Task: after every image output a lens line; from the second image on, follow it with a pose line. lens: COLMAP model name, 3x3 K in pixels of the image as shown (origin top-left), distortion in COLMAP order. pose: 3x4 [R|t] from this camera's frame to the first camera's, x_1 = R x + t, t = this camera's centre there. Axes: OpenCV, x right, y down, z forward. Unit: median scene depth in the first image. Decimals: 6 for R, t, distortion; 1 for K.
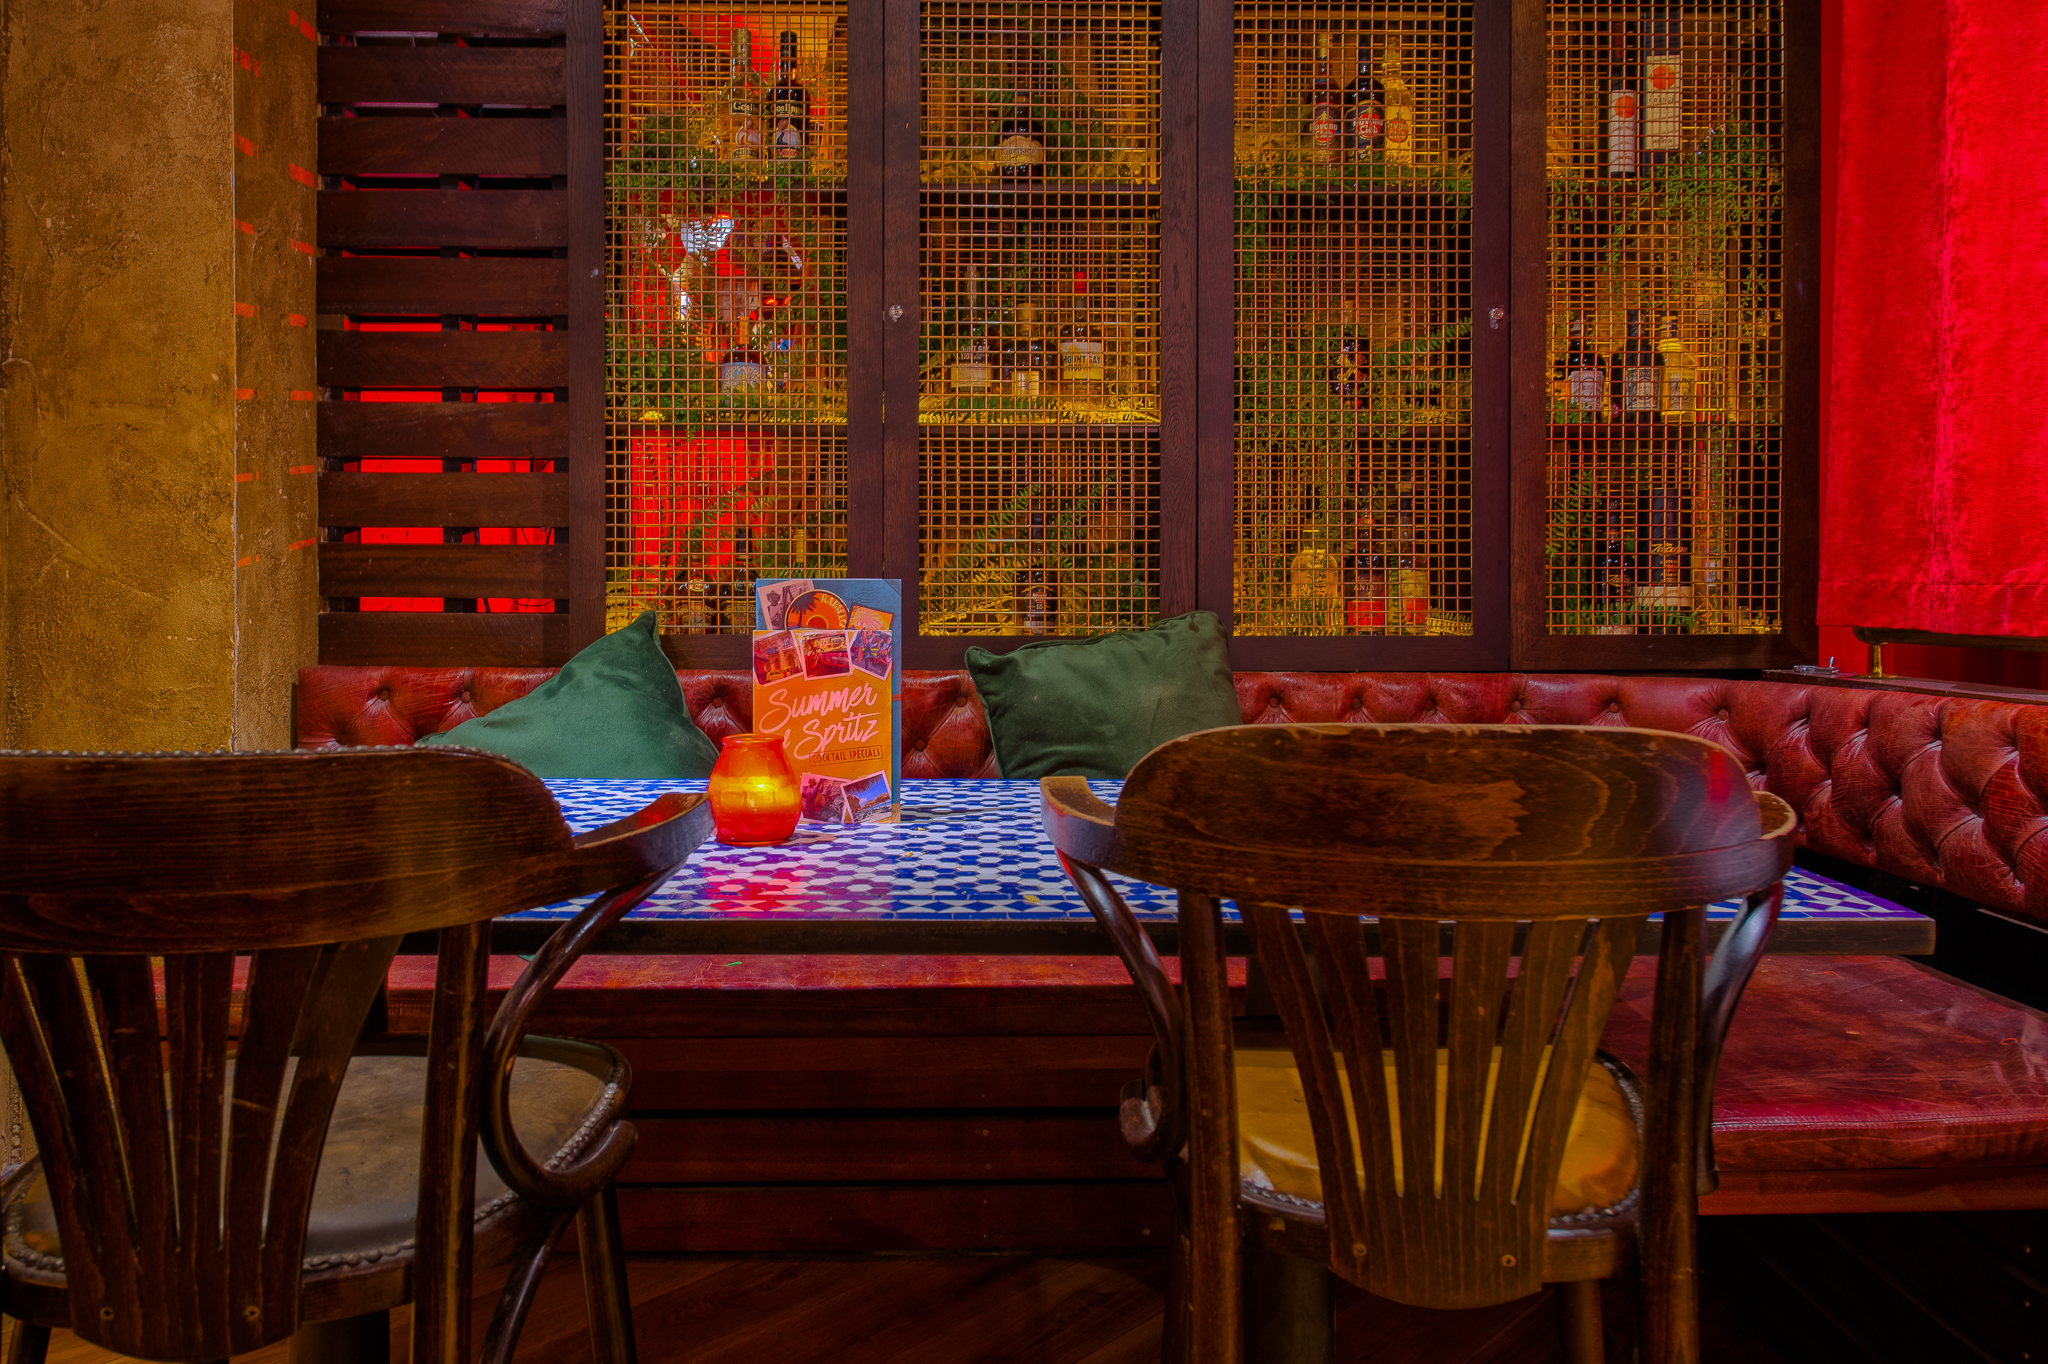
lens RADIAL K [[1382.0, 0, 1024.7], [0, 1382.0, 583.0], [0, 0, 1]] dist [0.003086, 0.000205]
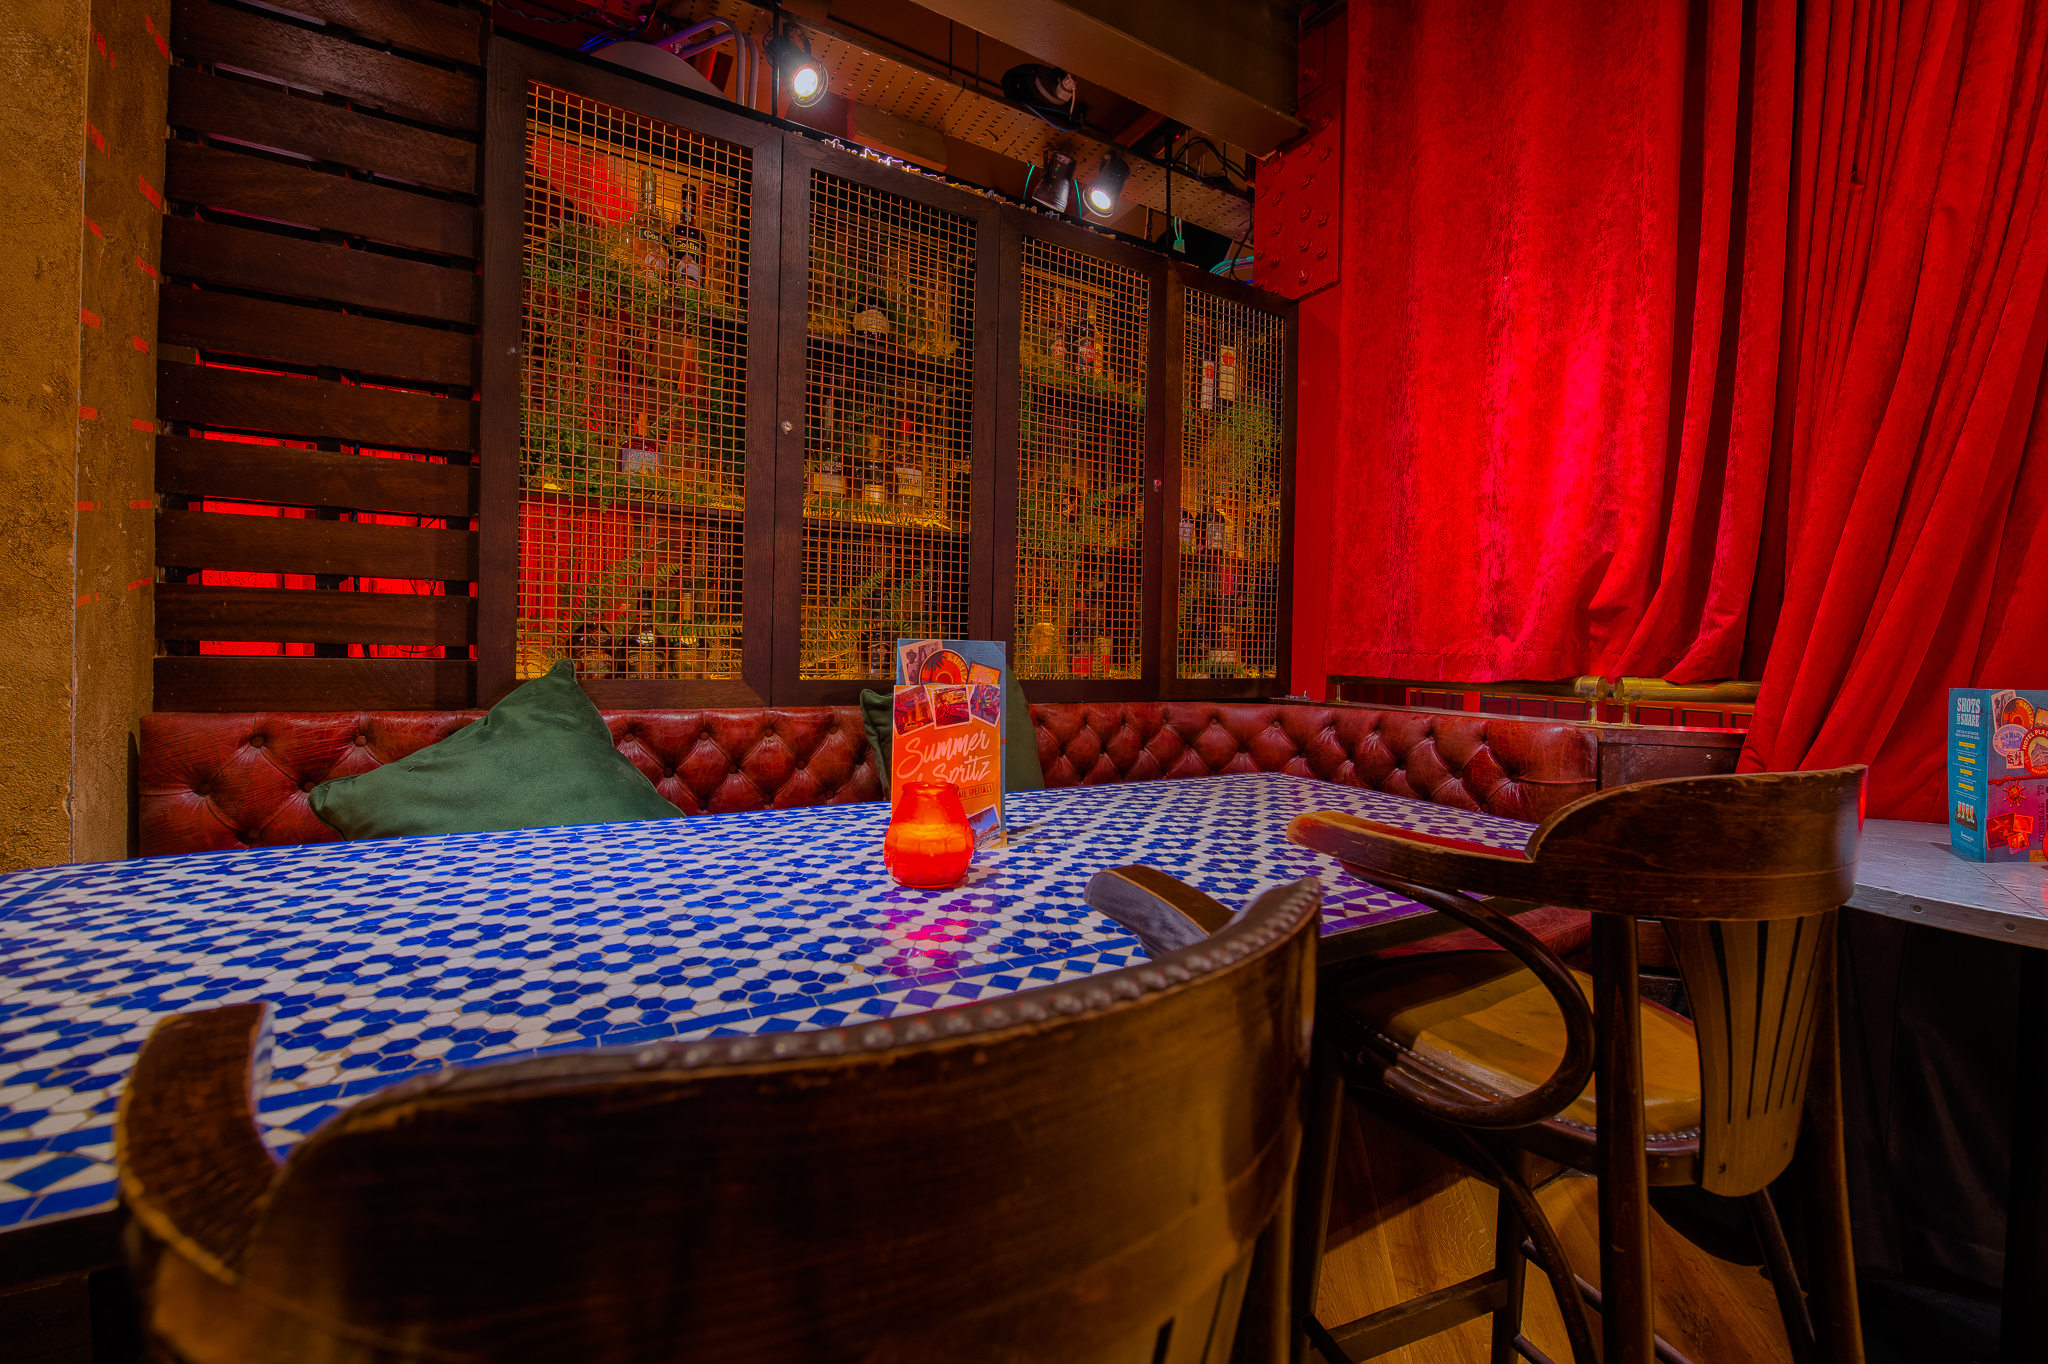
lens RADIAL K [[809.7, 0, 1025.5], [0, 809.7, 648.3], [0, 0, 1]] dist [-0.015249, -0.000763]
pose [[0.875644, 0.016676, 0.482669, -0.262798], [-0.022501, 0.999727, 0.006281, -0.001091], [-0.482432, -0.016361, 0.875780, 0.244477]]
